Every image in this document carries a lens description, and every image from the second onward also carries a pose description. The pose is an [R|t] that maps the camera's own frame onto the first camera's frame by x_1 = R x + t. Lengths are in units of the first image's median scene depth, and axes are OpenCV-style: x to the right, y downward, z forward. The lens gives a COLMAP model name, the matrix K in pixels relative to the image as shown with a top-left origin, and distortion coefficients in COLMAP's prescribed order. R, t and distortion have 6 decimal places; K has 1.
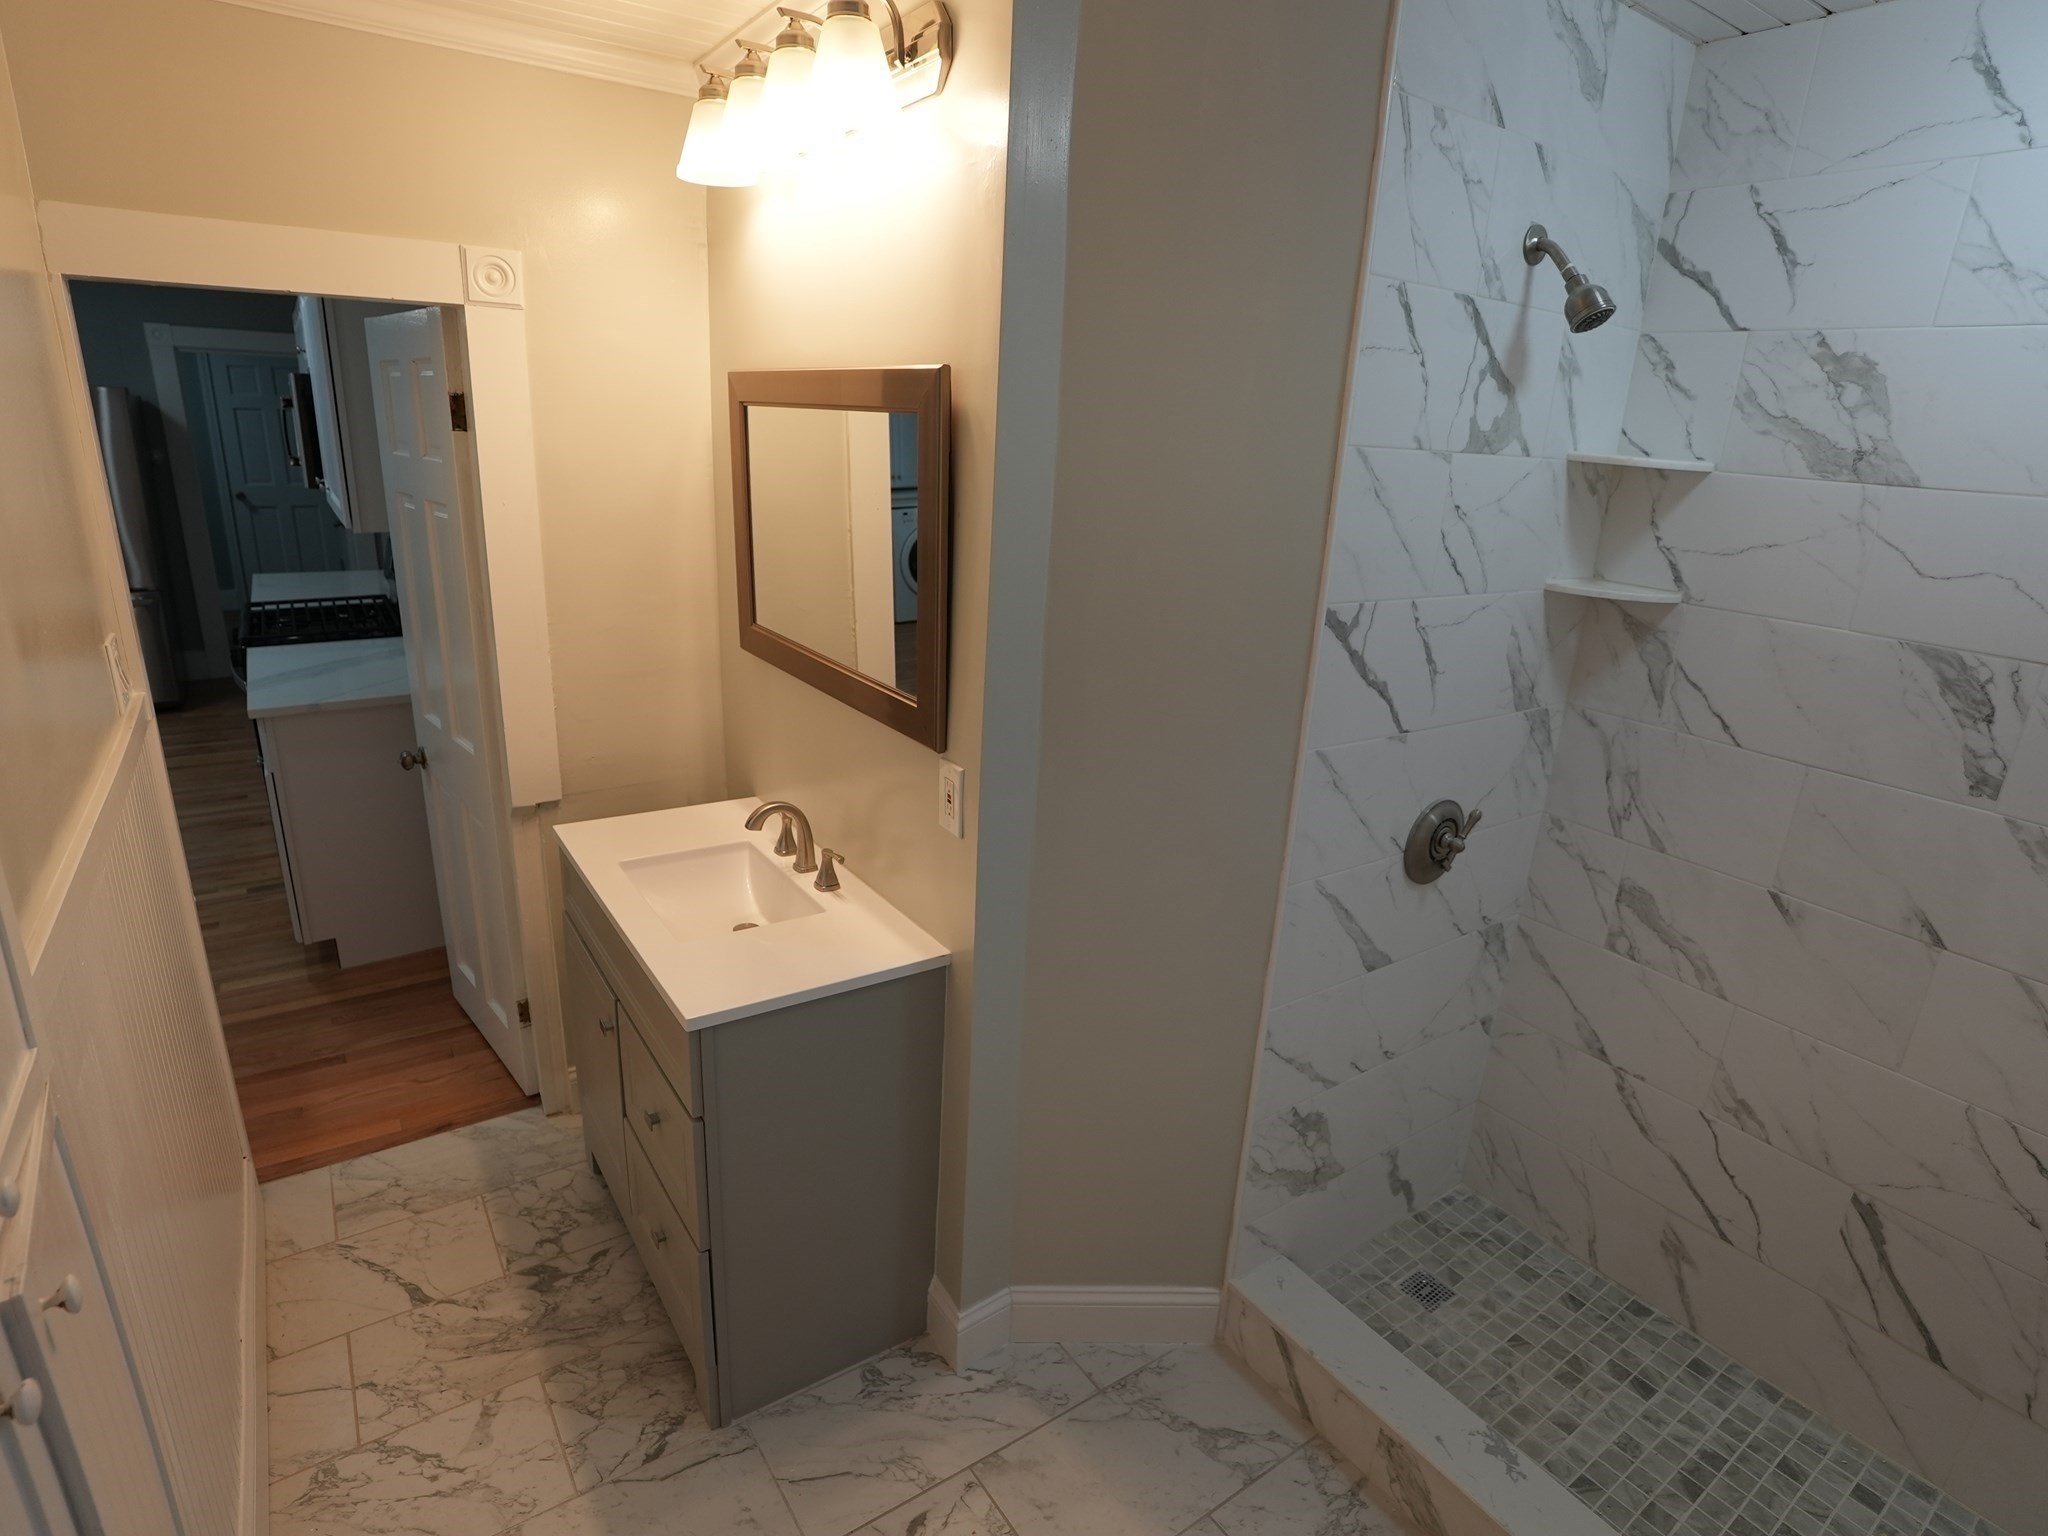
lens RADIAL K [[1070.6, 0, 1034.0], [0, 1070.6, 770.6], [0, 0, 1]] dist [-0.072364, 0.027393]
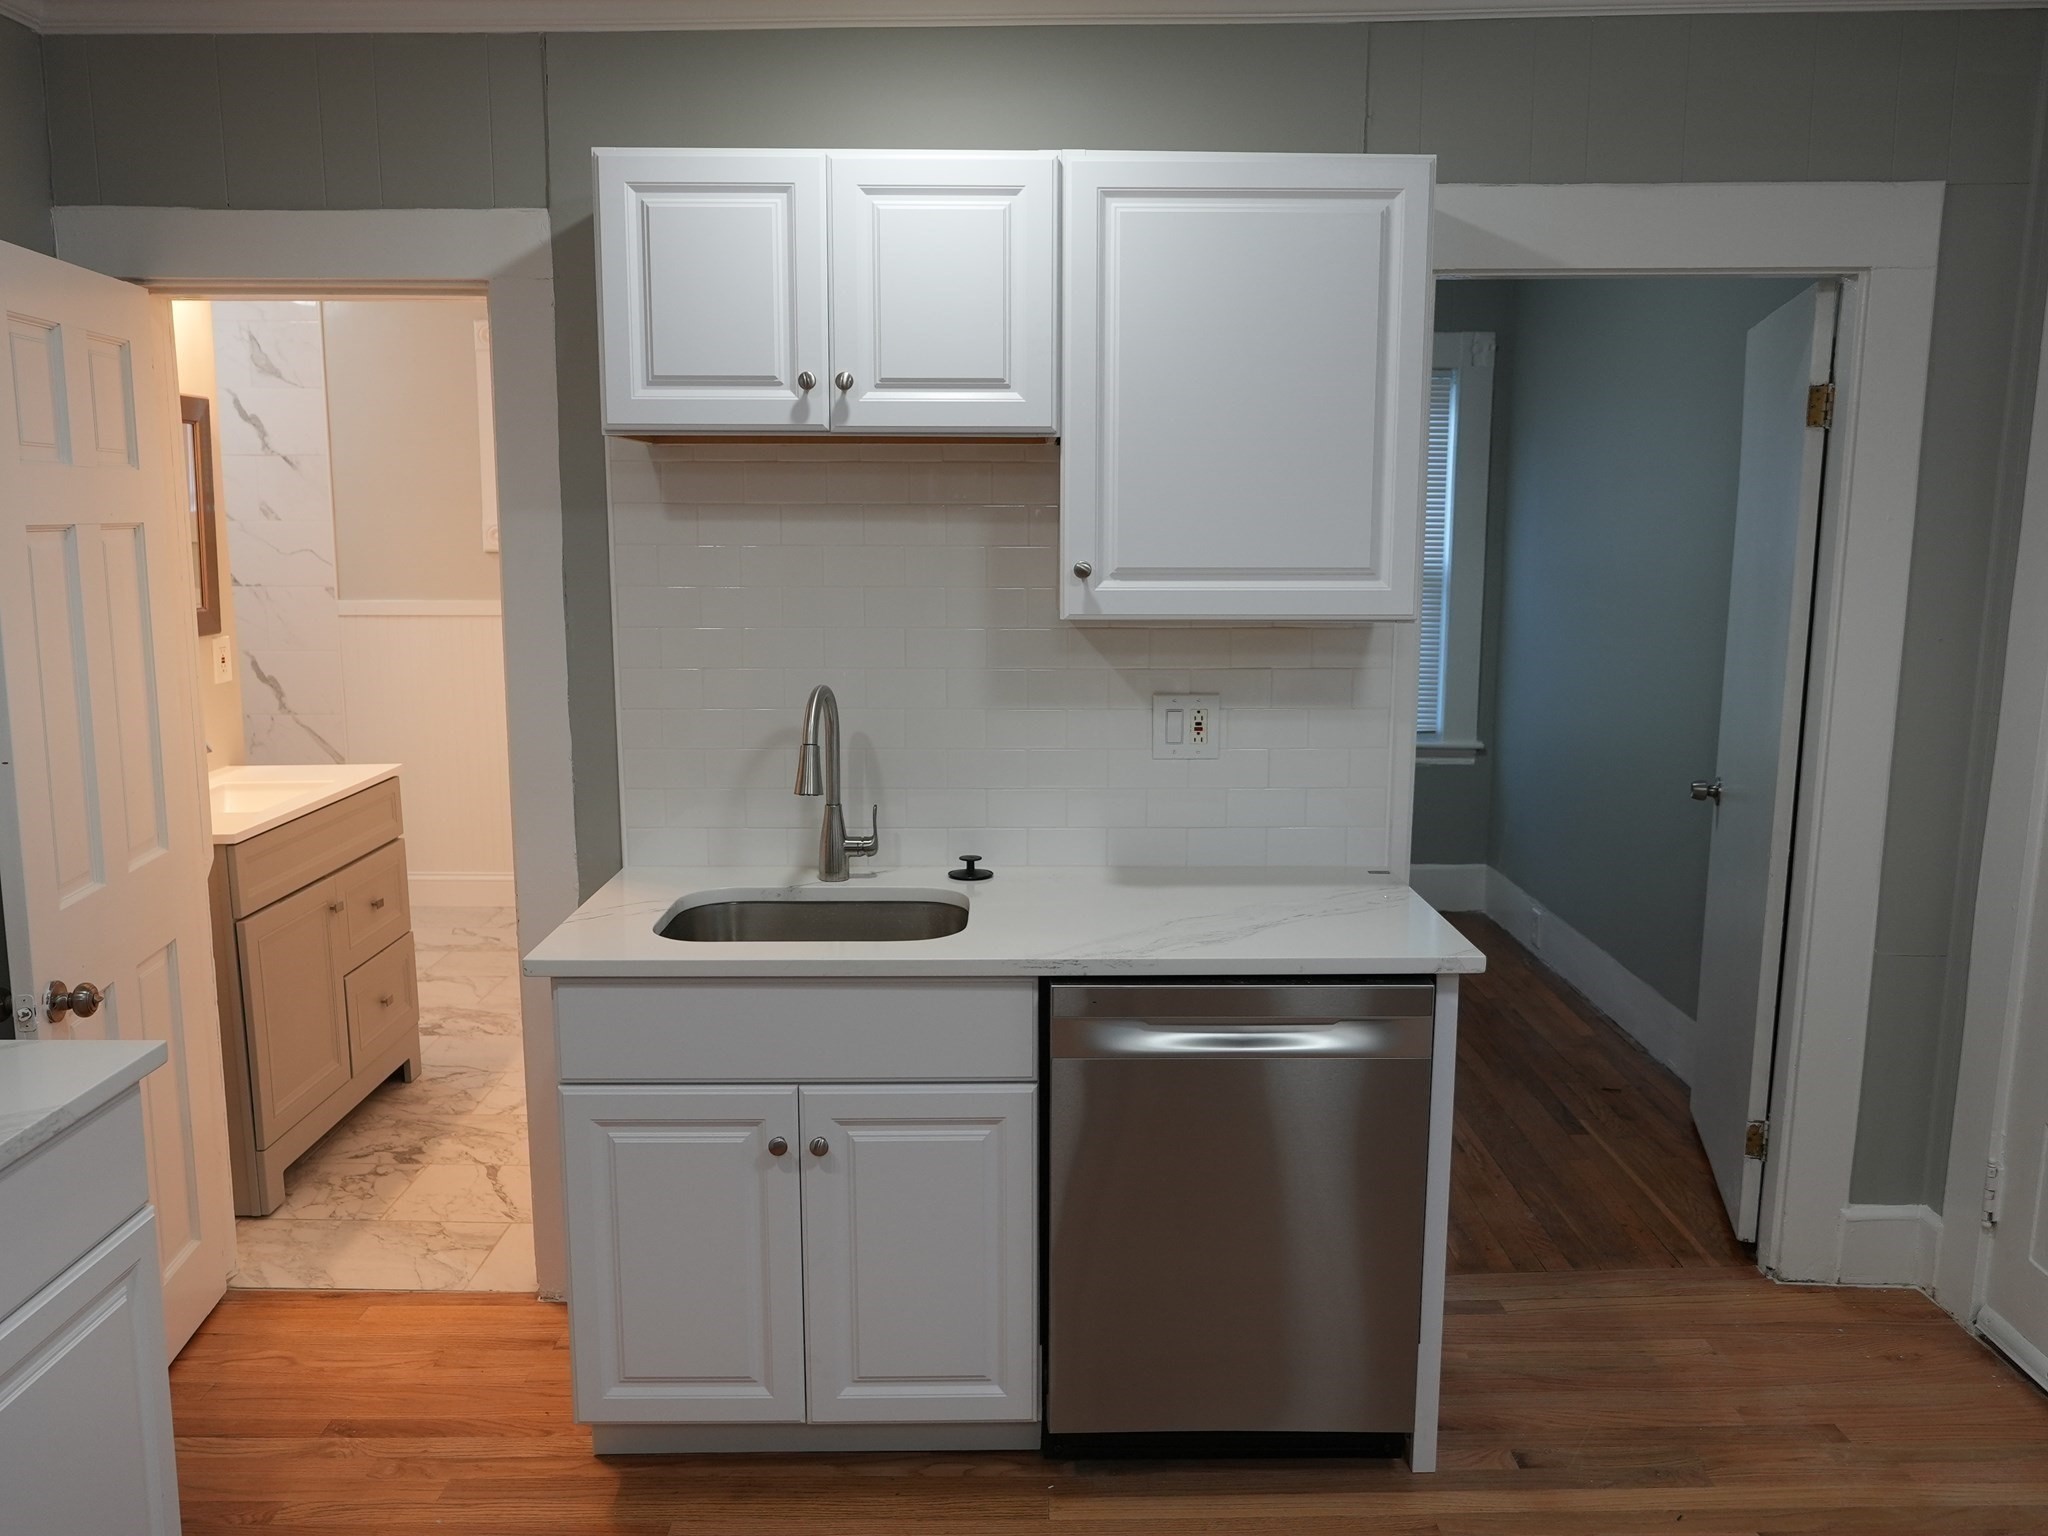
lens RADIAL K [[1577.2, 0, 1030.6], [0, 1577.2, 757.9], [0, 0, 1]] dist [-0.018610, 0.006618]
pose [[-0.817184, -0.144945, 0.557854, -2.204976], [0.134259, 0.893371, 0.428793, -0.633392], [-0.560521, 0.425300, -0.710588, 1.892059]]
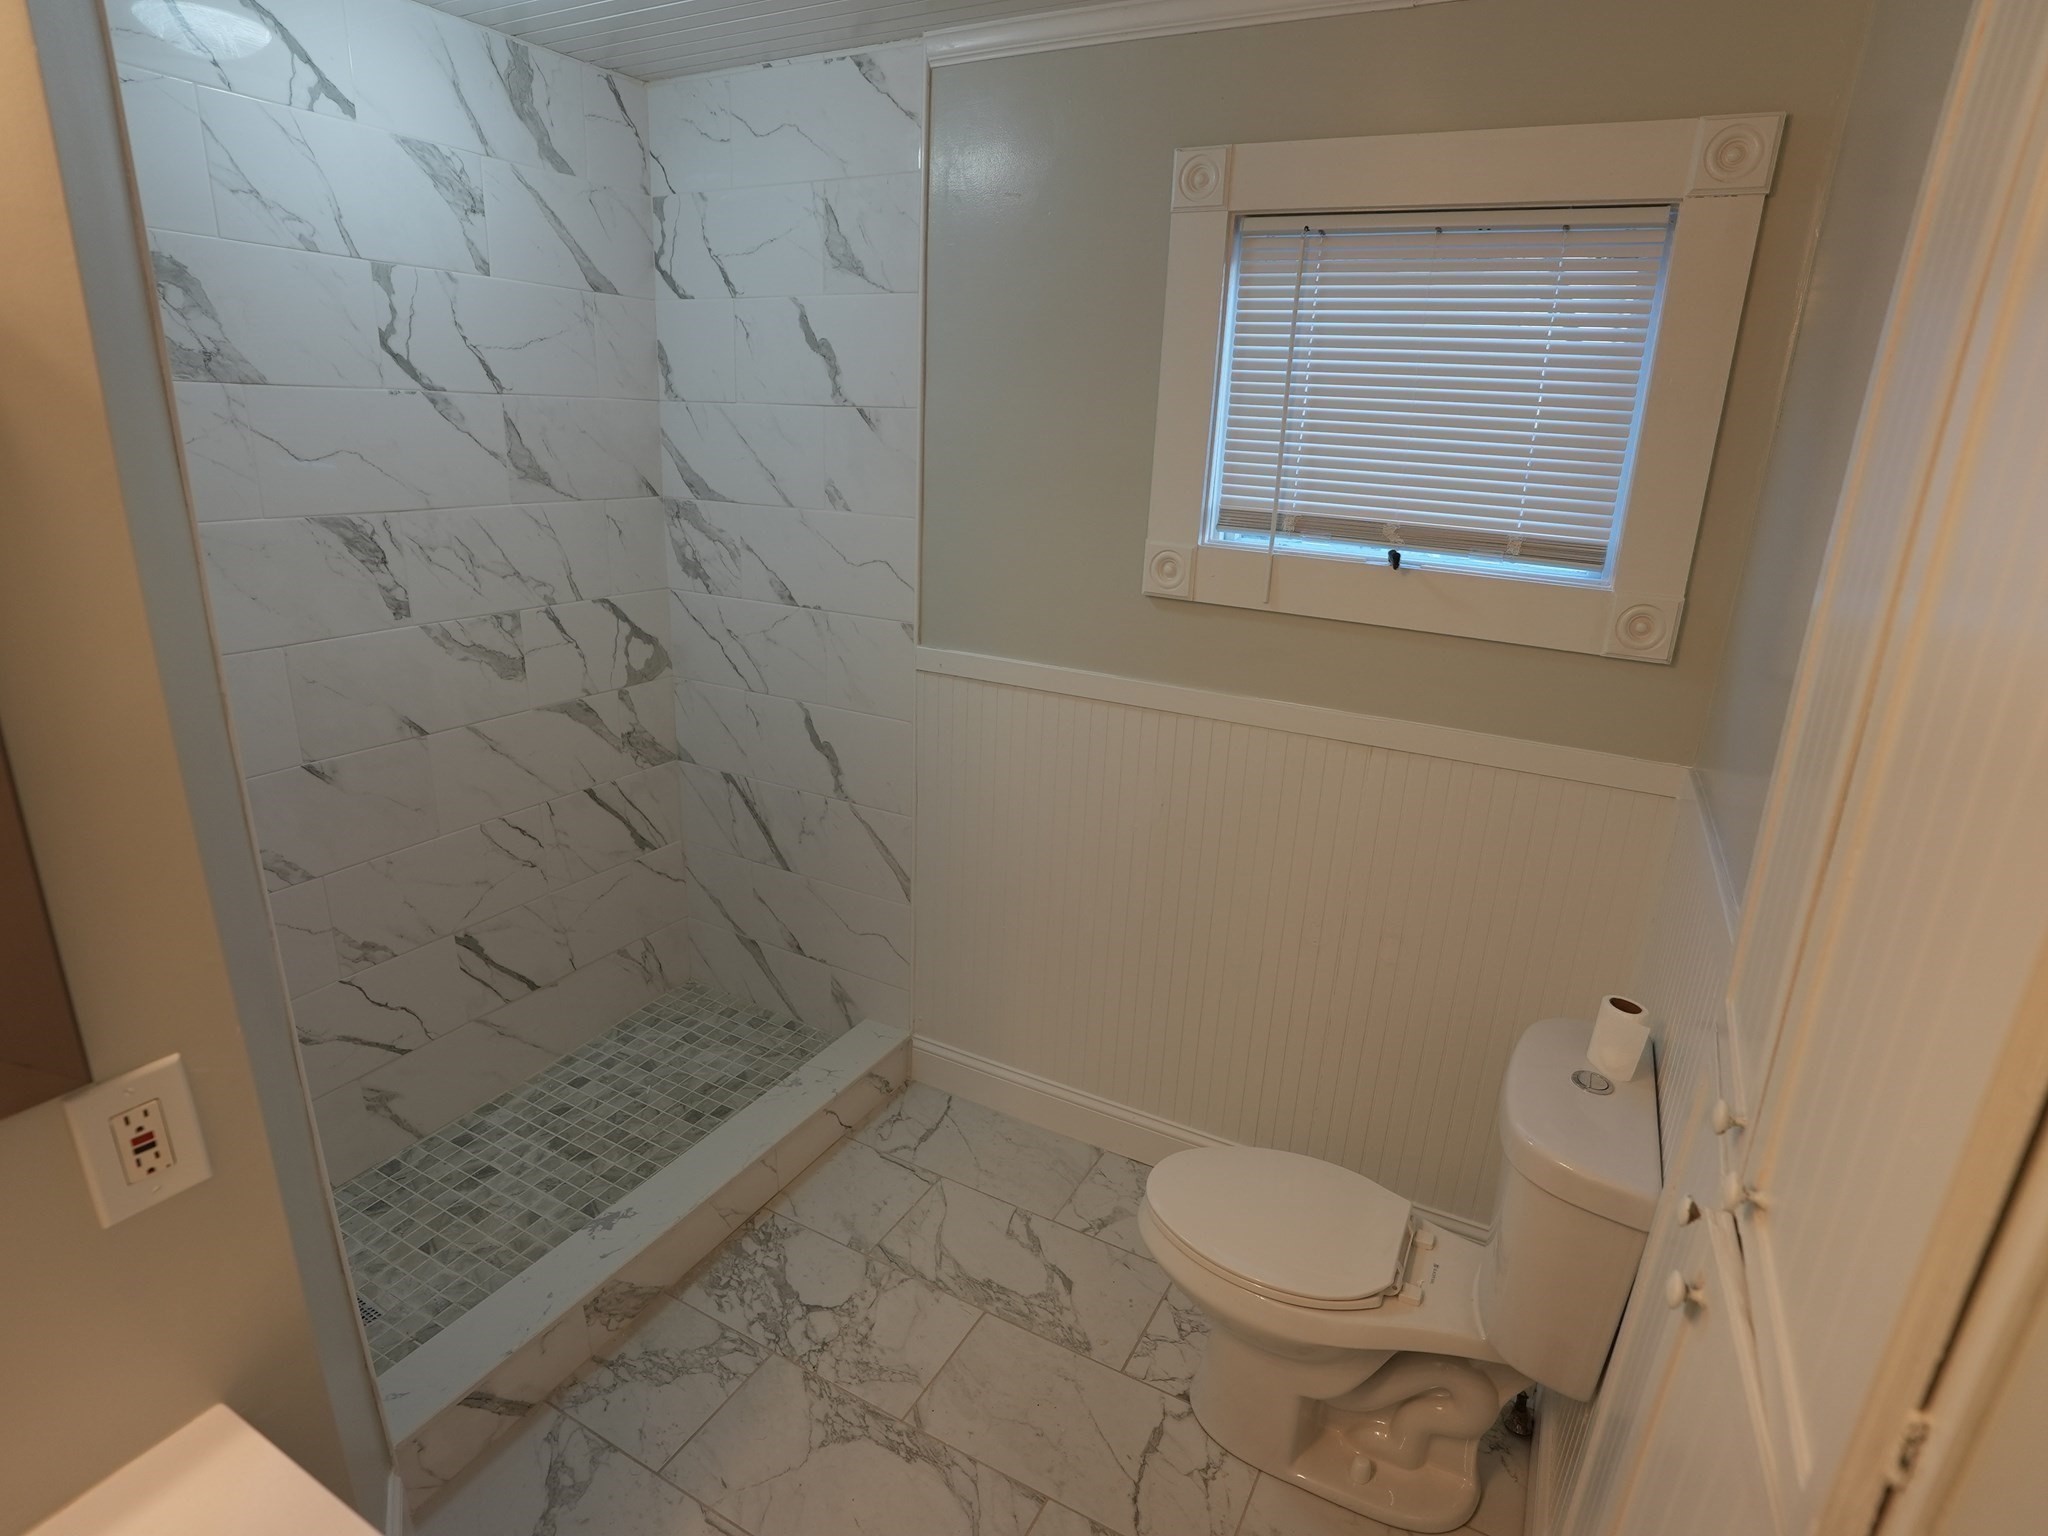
lens RADIAL K [[1070.6, 0, 1034.0], [0, 1070.6, 770.6], [0, 0, 1]] dist [-0.072364, 0.027393]
pose [[-0.447815, -0.343020, 0.825711, -0.537154], [0.216377, 0.854460, 0.472313, -0.229618], [-0.867550, 0.390174, -0.308419, 0.674189]]
